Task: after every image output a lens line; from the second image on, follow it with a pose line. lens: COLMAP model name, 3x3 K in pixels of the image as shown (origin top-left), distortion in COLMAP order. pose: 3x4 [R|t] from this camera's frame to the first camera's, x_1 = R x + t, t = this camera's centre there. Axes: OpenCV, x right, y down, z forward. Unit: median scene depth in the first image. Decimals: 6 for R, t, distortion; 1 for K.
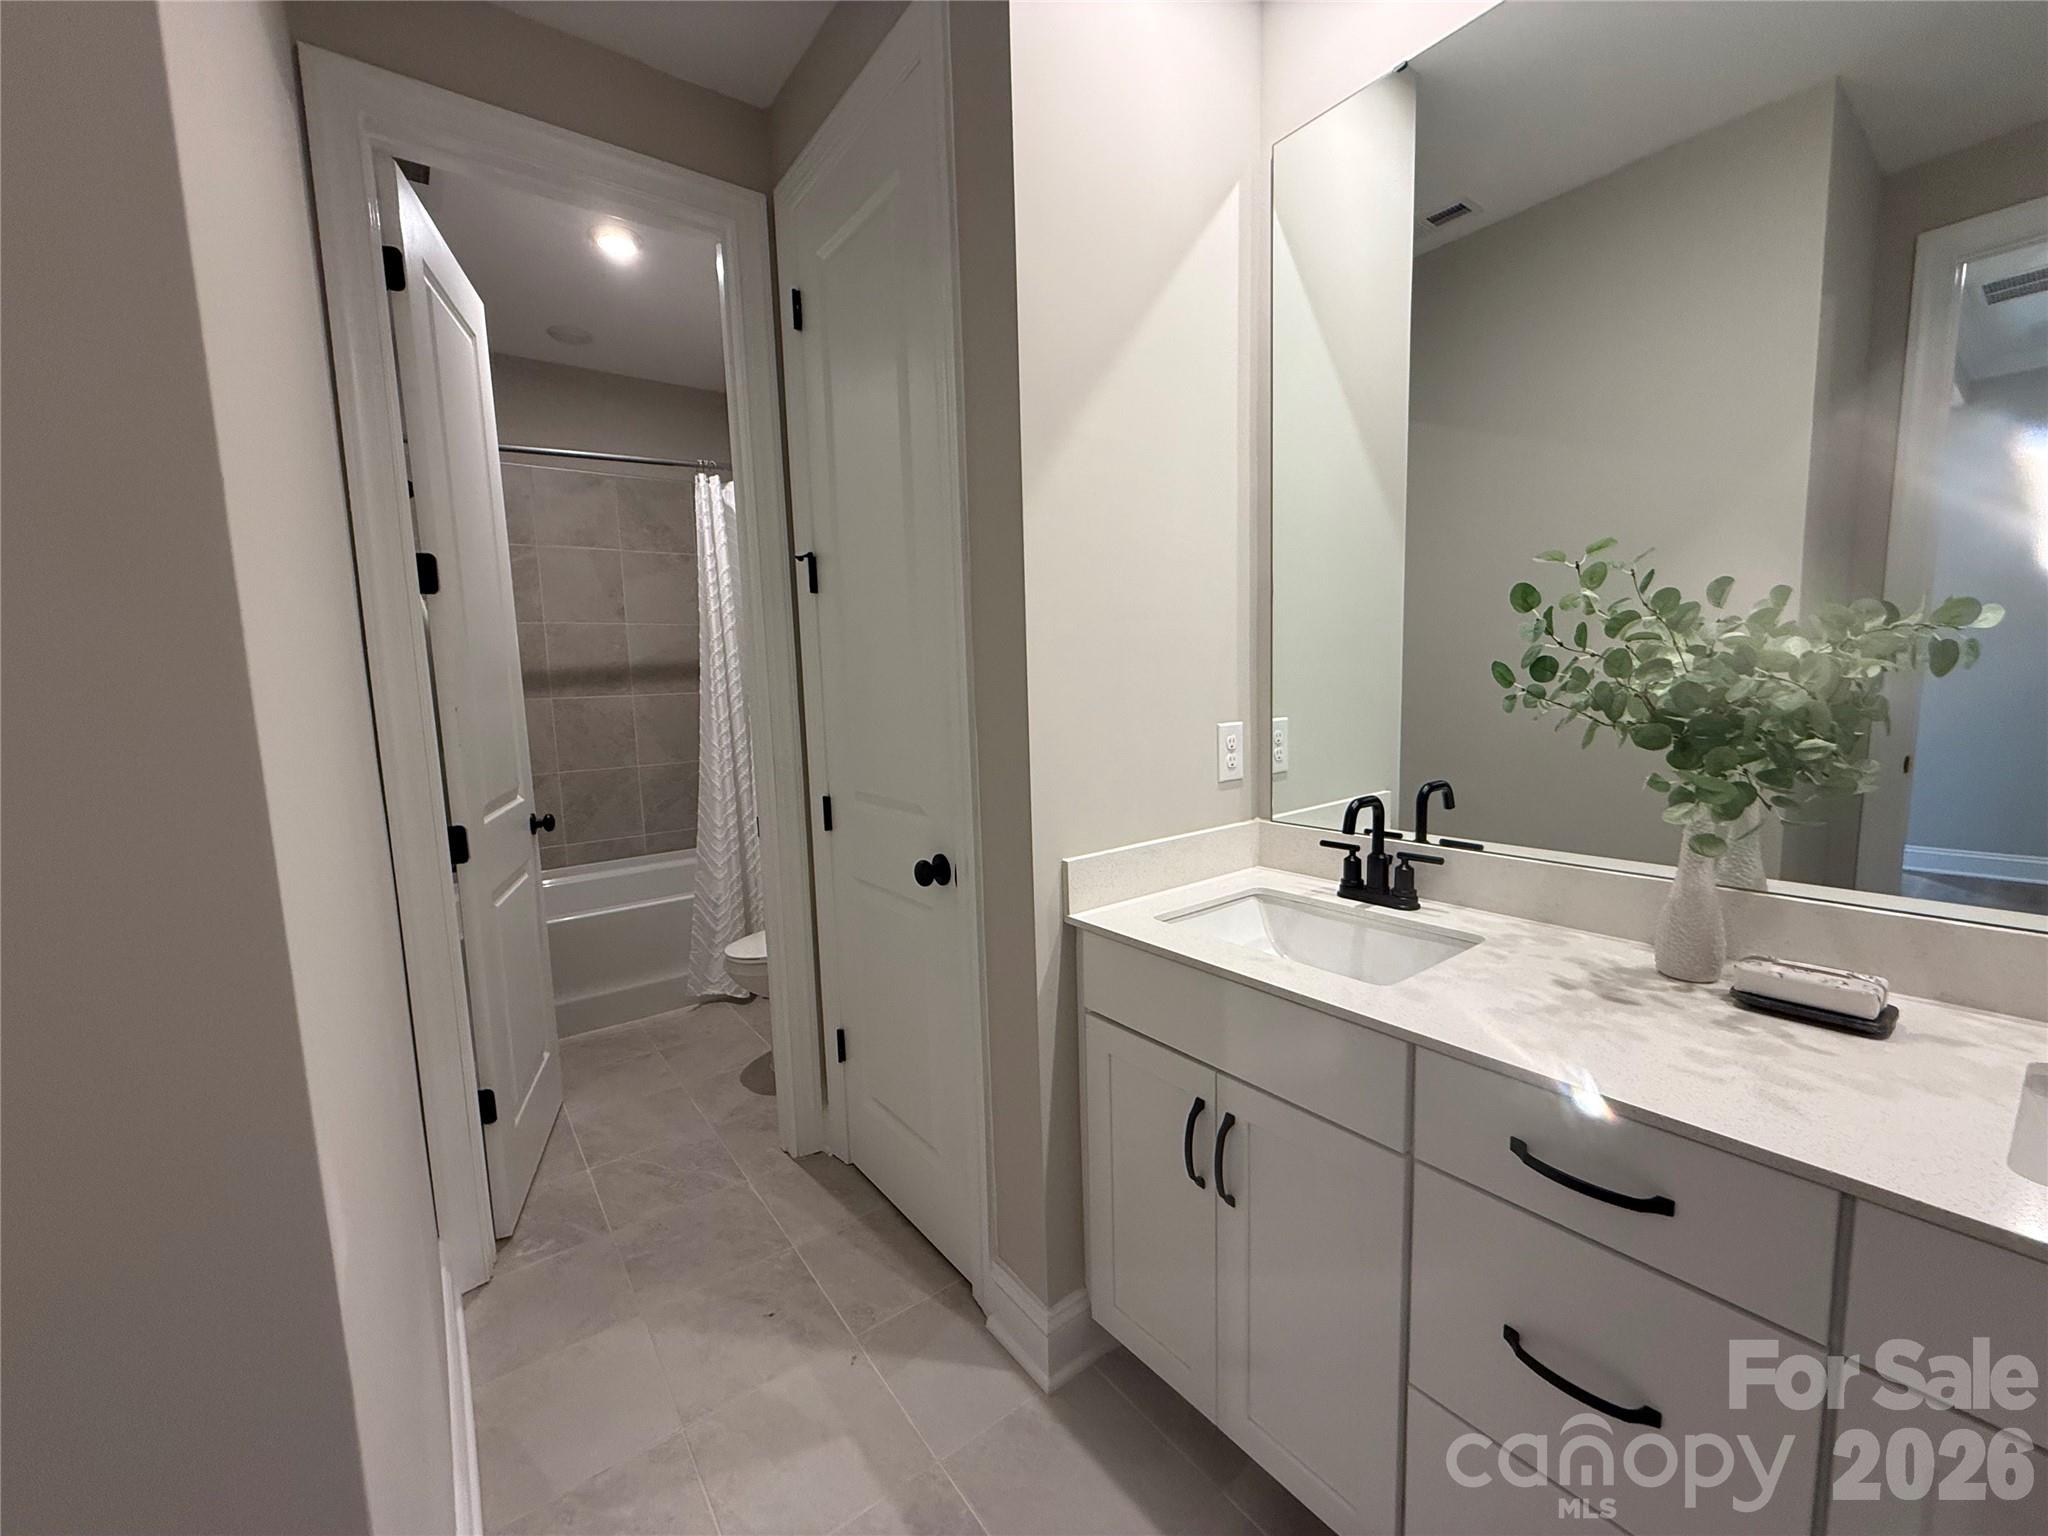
lens RADIAL K [[818.6, 0, 1036.1], [0, 818.6, 753.7], [0, 0, 1]] dist [-0.001097, 0.000327]
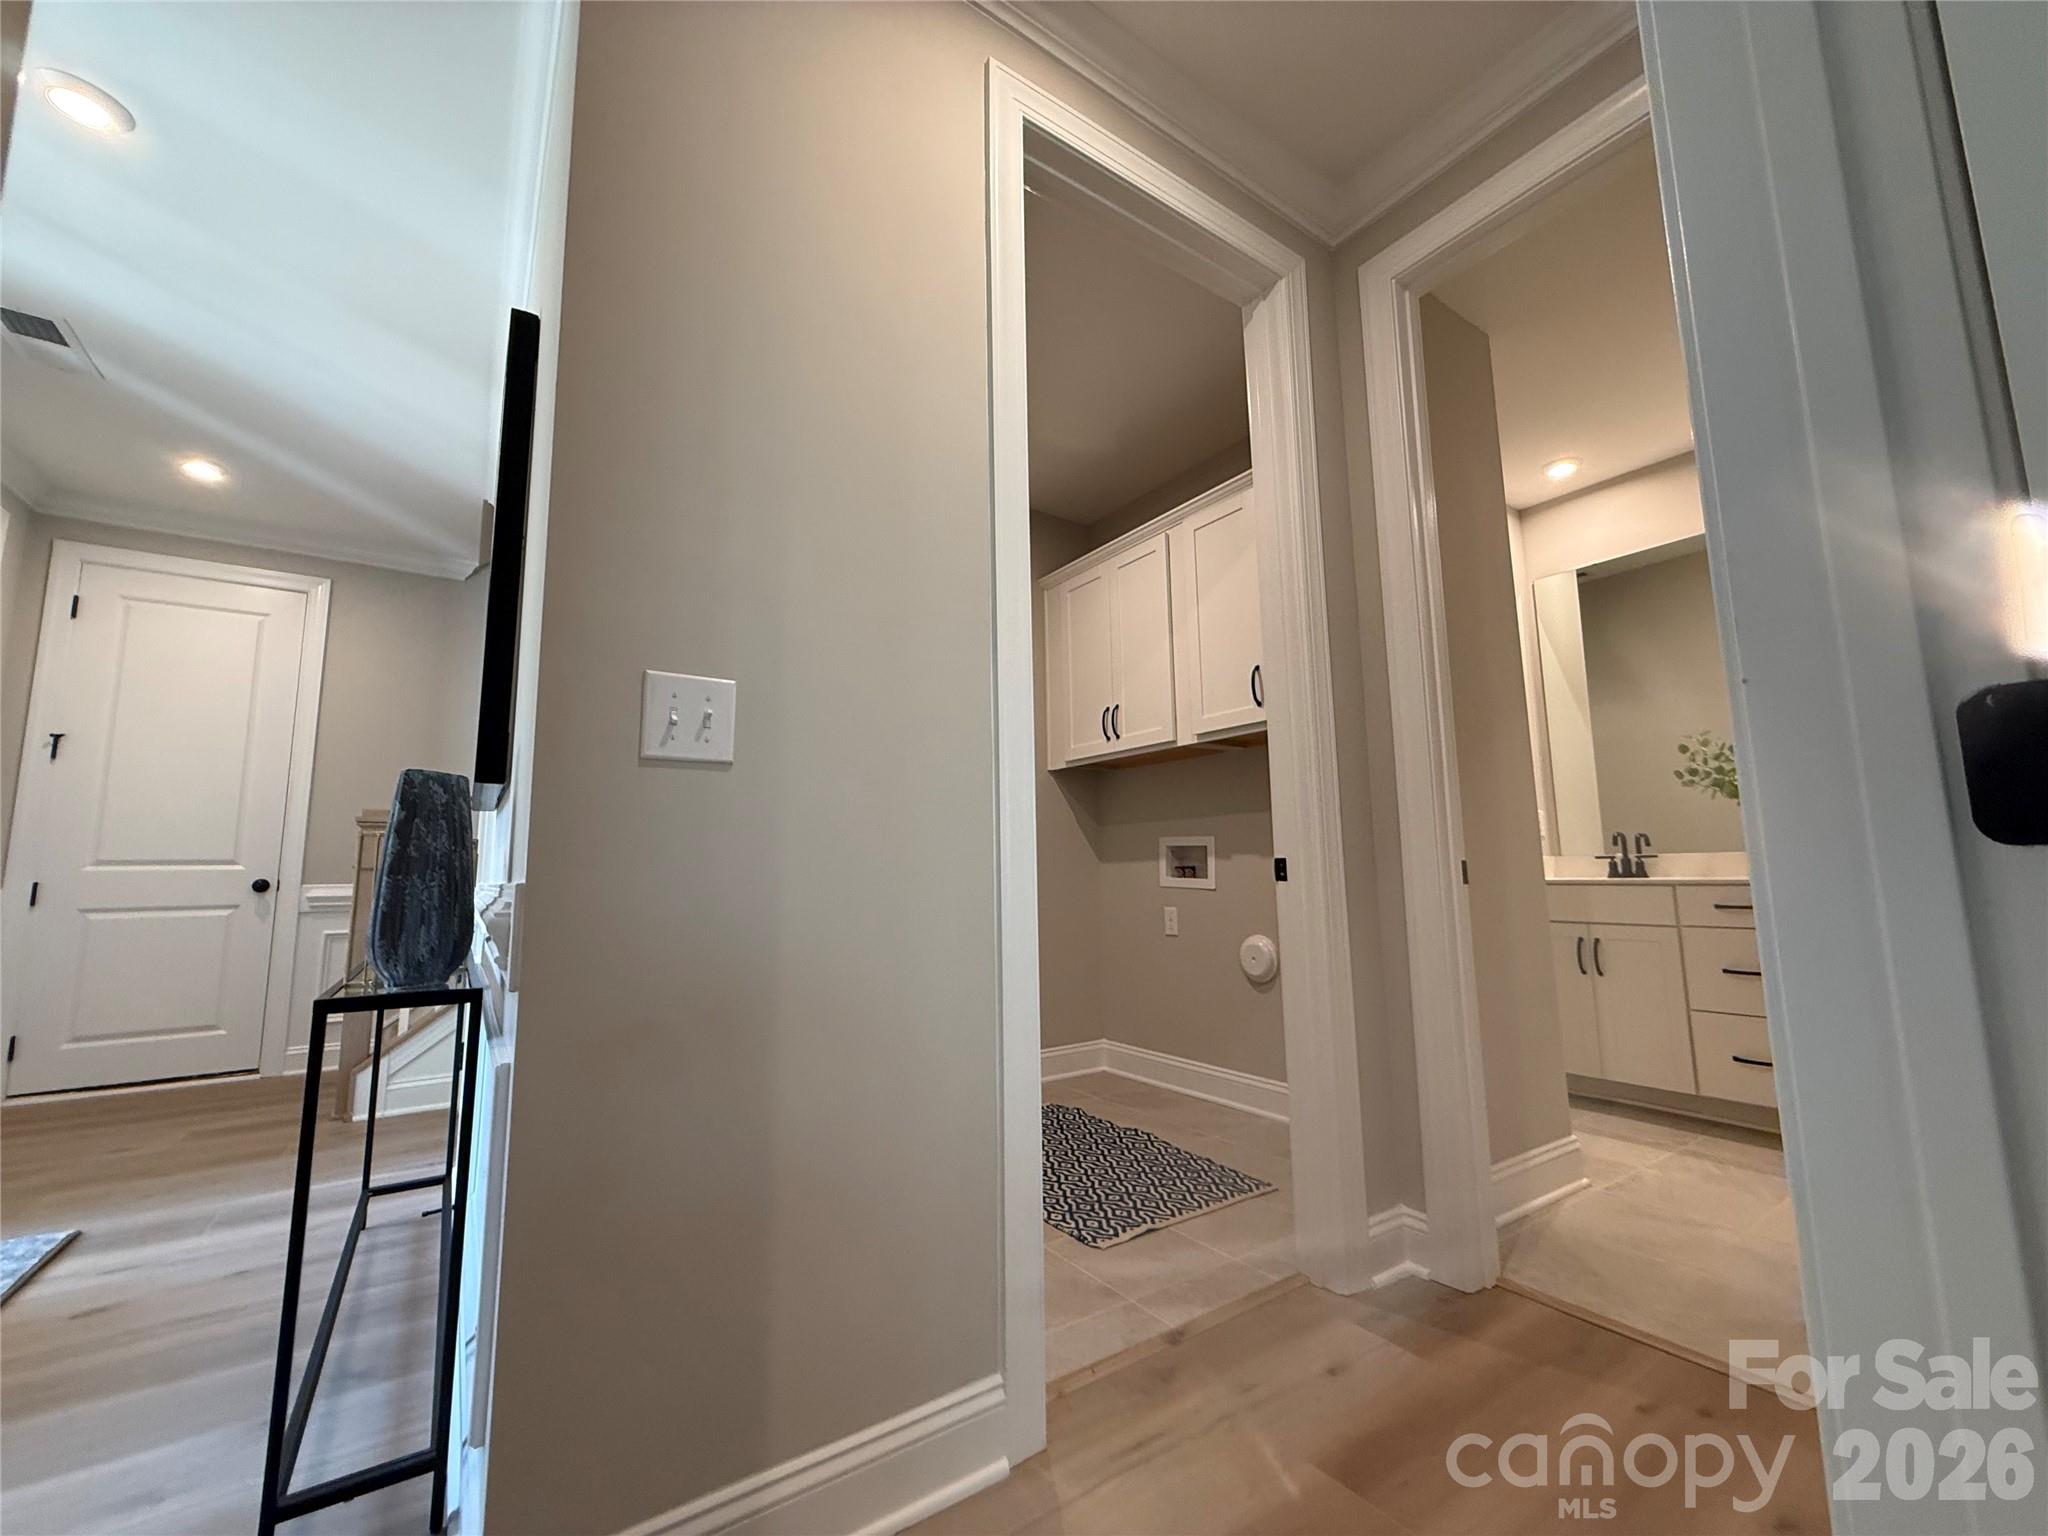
lens RADIAL K [[818.6, 0, 1025.9], [0, 818.6, 764.6], [0, 0, 1]] dist [-0.001097, 0.000327]
pose [[0.998503, 0.007022, -0.054237, -1.561151], [-0.019610, 0.971746, -0.235213, 0.585009], [0.051053, 0.235924, 0.970429, -1.915801]]
